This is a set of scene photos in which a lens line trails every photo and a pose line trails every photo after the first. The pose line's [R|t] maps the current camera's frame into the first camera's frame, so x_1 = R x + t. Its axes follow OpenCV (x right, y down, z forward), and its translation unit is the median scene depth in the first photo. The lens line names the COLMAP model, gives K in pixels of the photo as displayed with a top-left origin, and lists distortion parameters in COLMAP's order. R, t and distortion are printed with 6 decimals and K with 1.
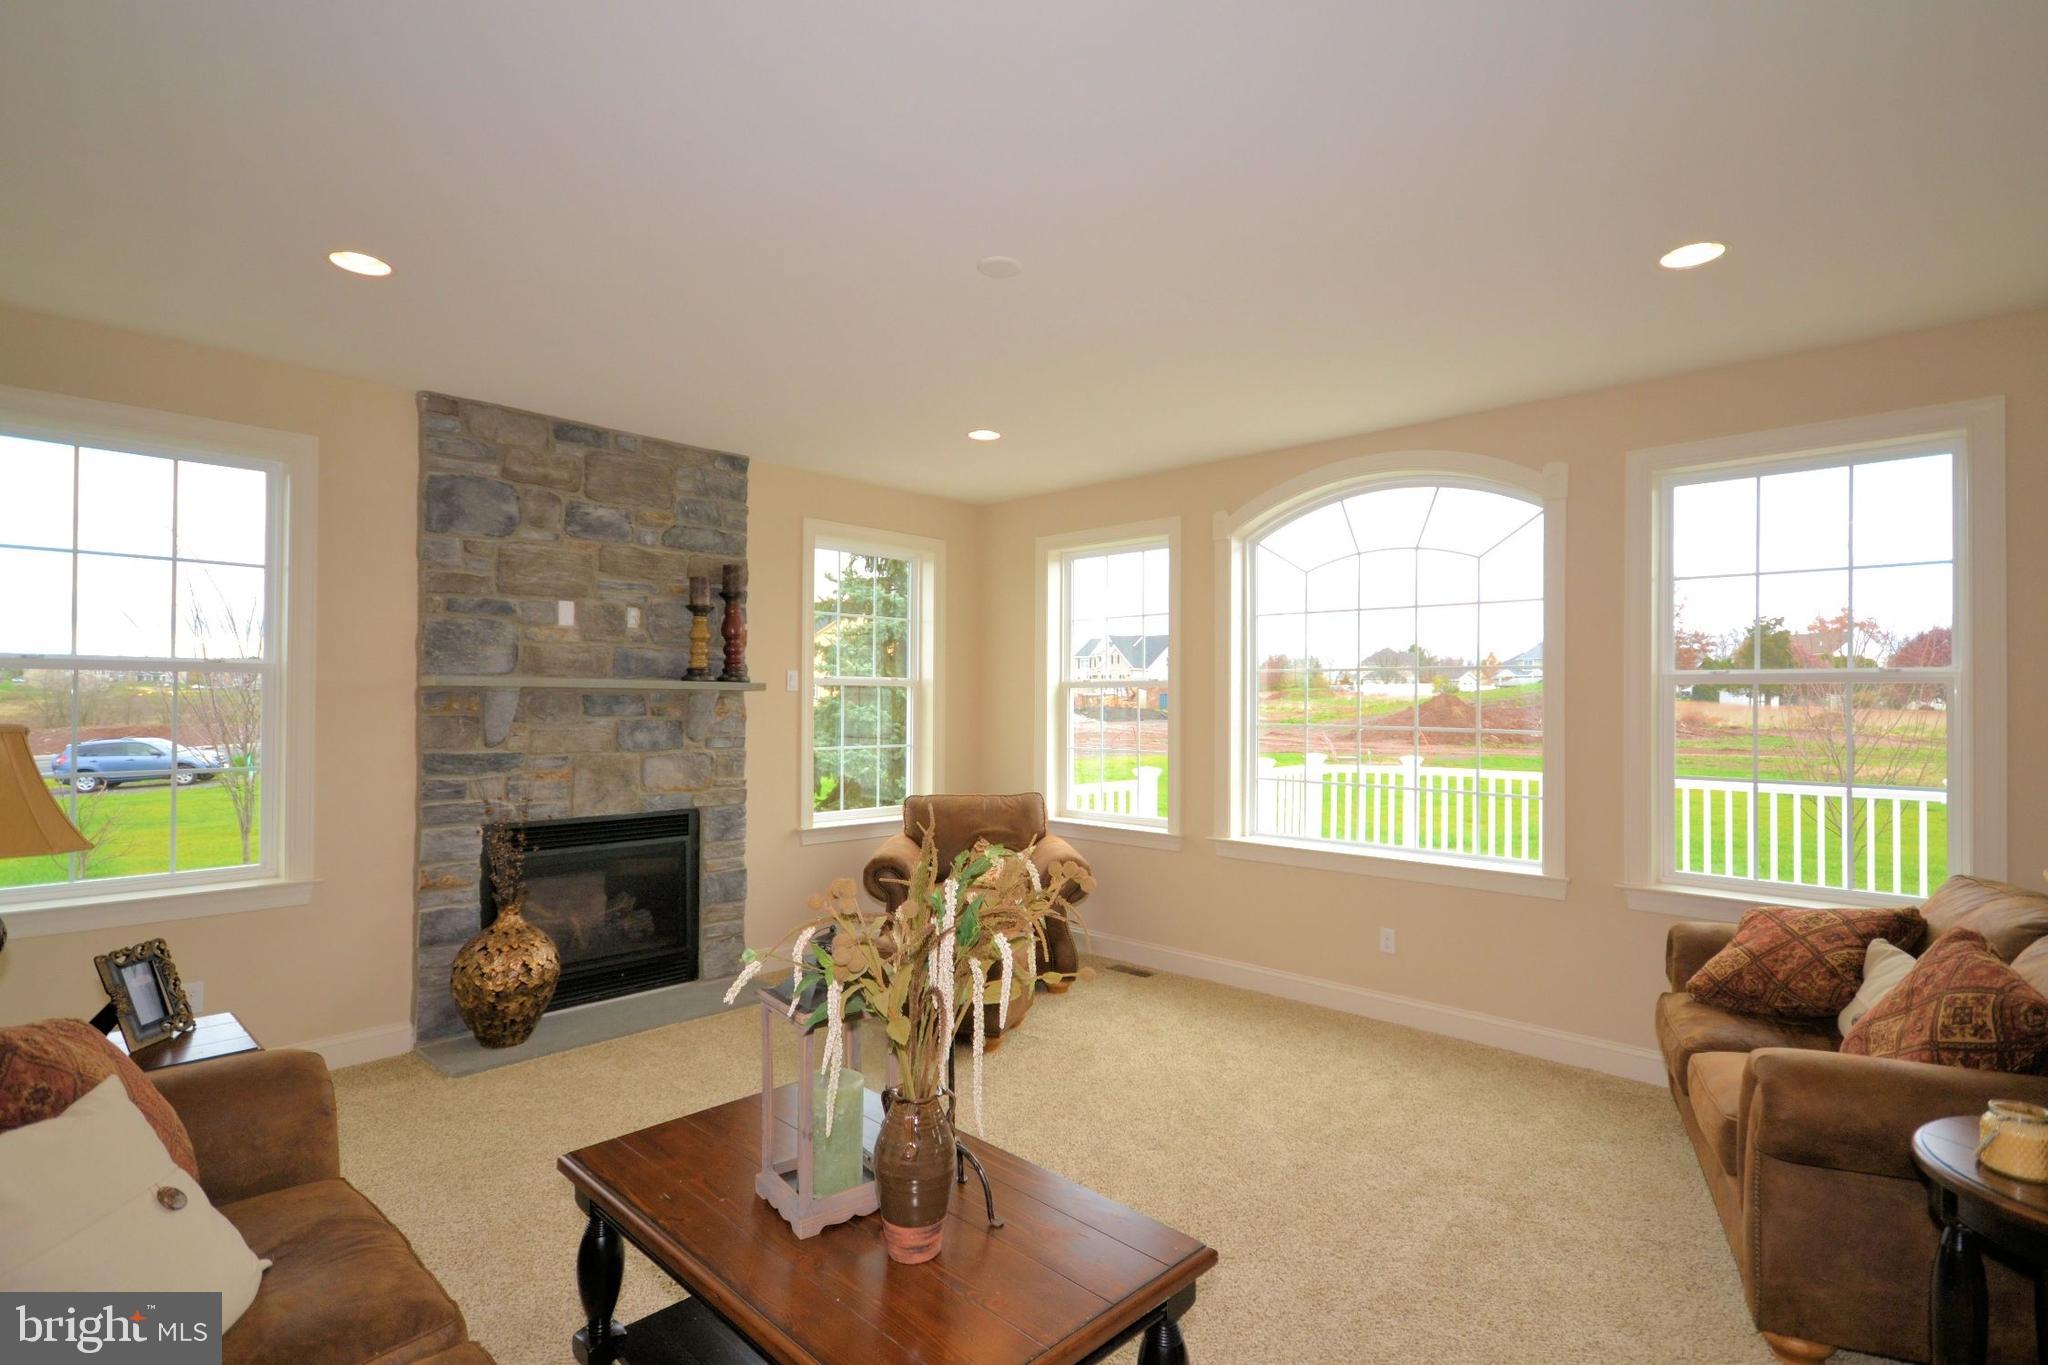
lens RADIAL K [[1004.9, 0, 1019.8], [0, 1004.9, 679.8], [0, 0, 1]] dist [0.000630, 0.000034]
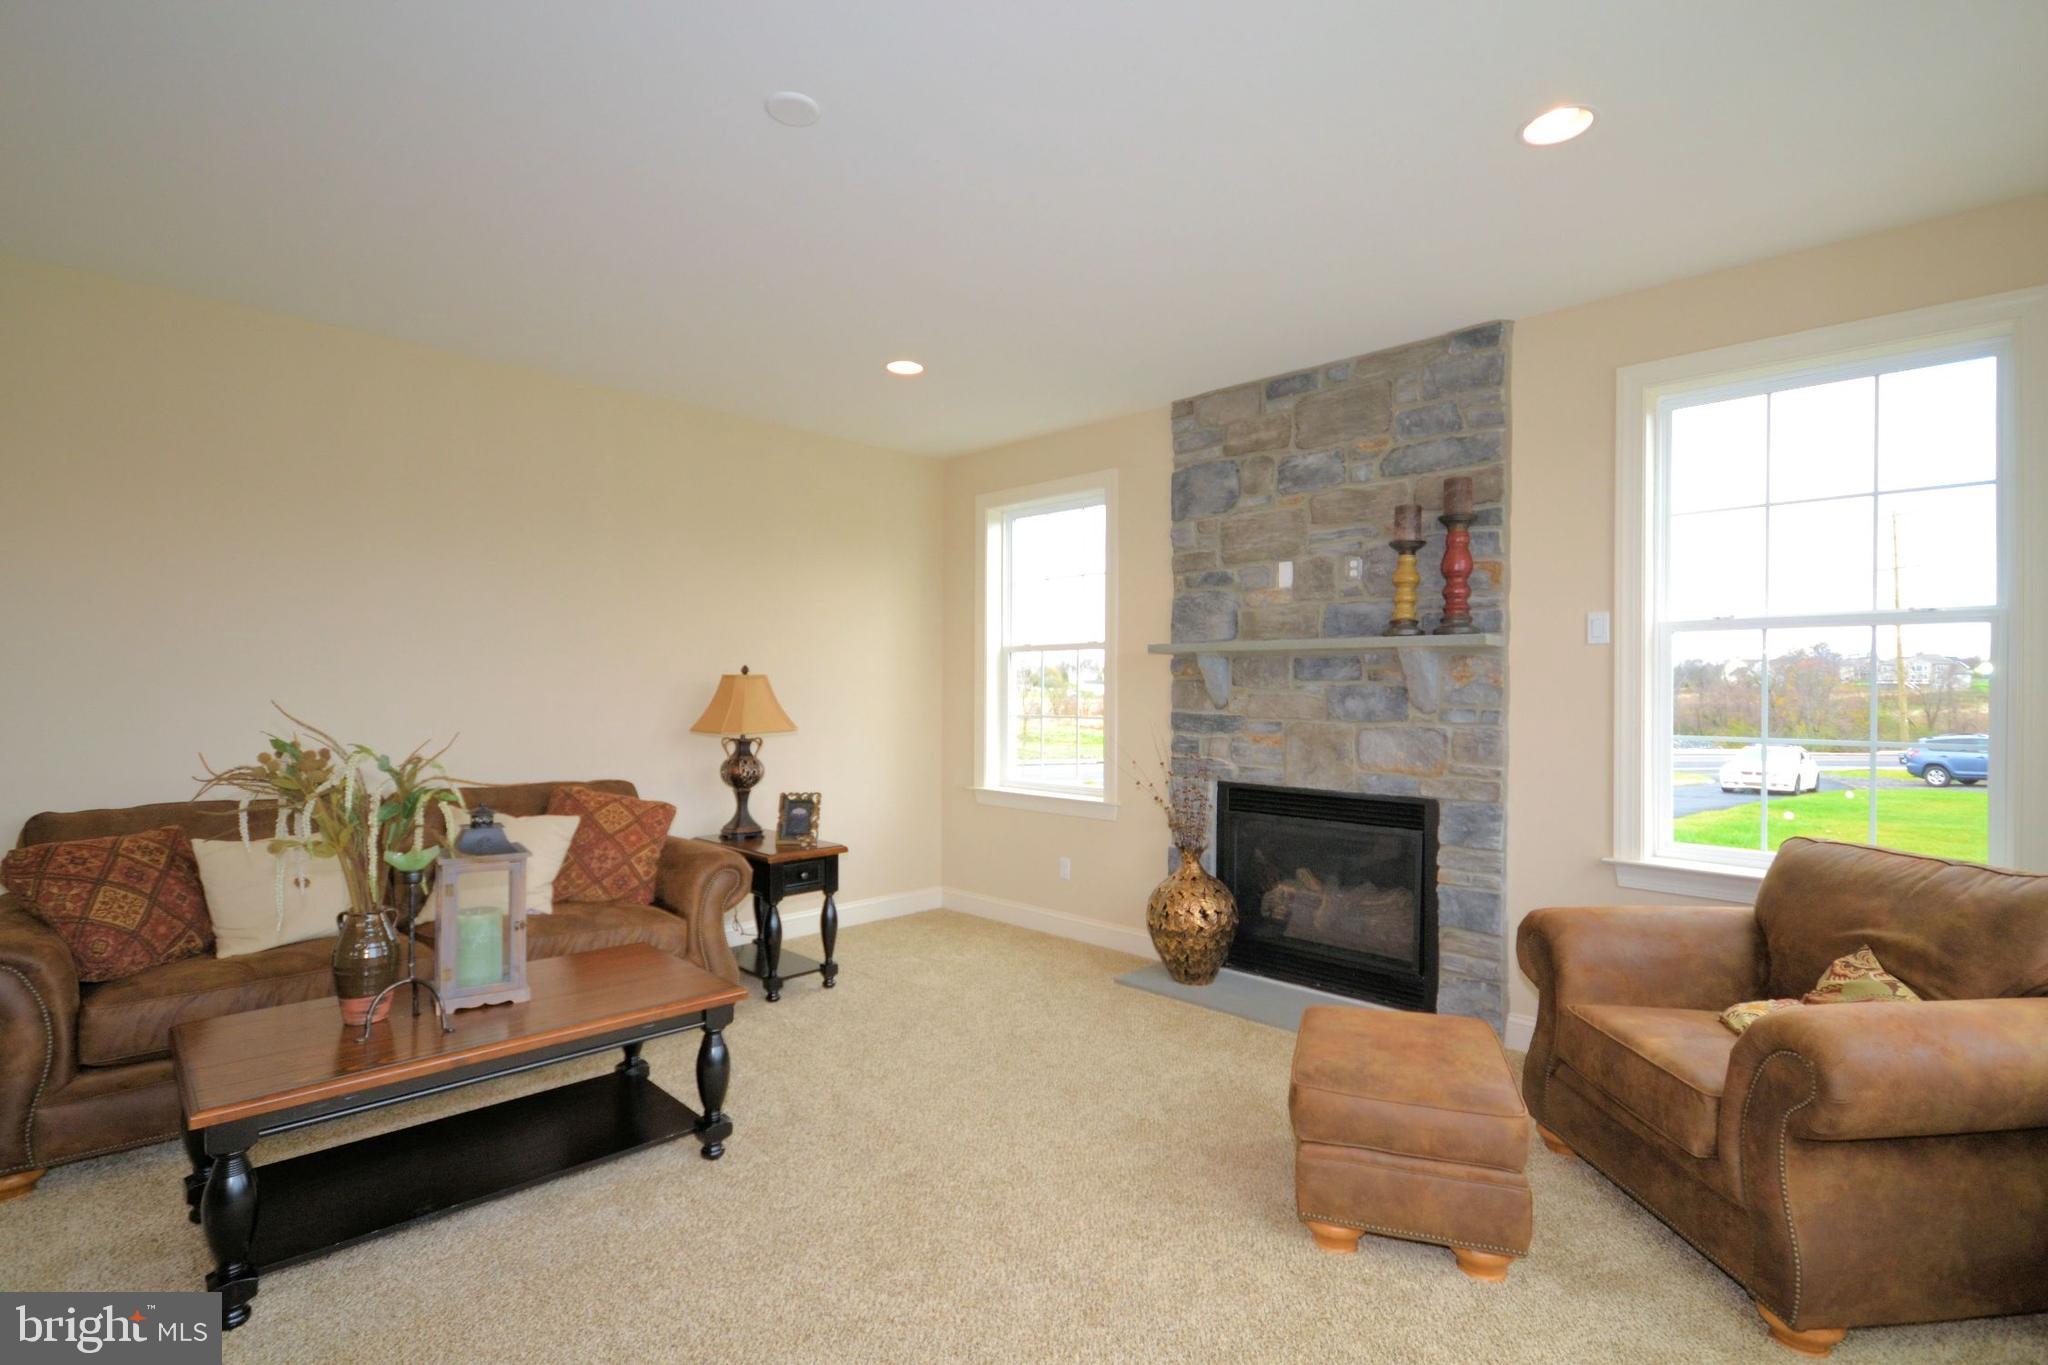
lens RADIAL K [[968.0, 0, 1014.1], [0, 968.0, 682.5], [0, 0, 1]] dist [-0.001590, 0.000075]
pose [[-0.027987, -0.012608, -0.999529, 0.478640], [0.015470, 0.999795, -0.013044, 0.045263], [0.999489, -0.015828, -0.027786, 0.751795]]
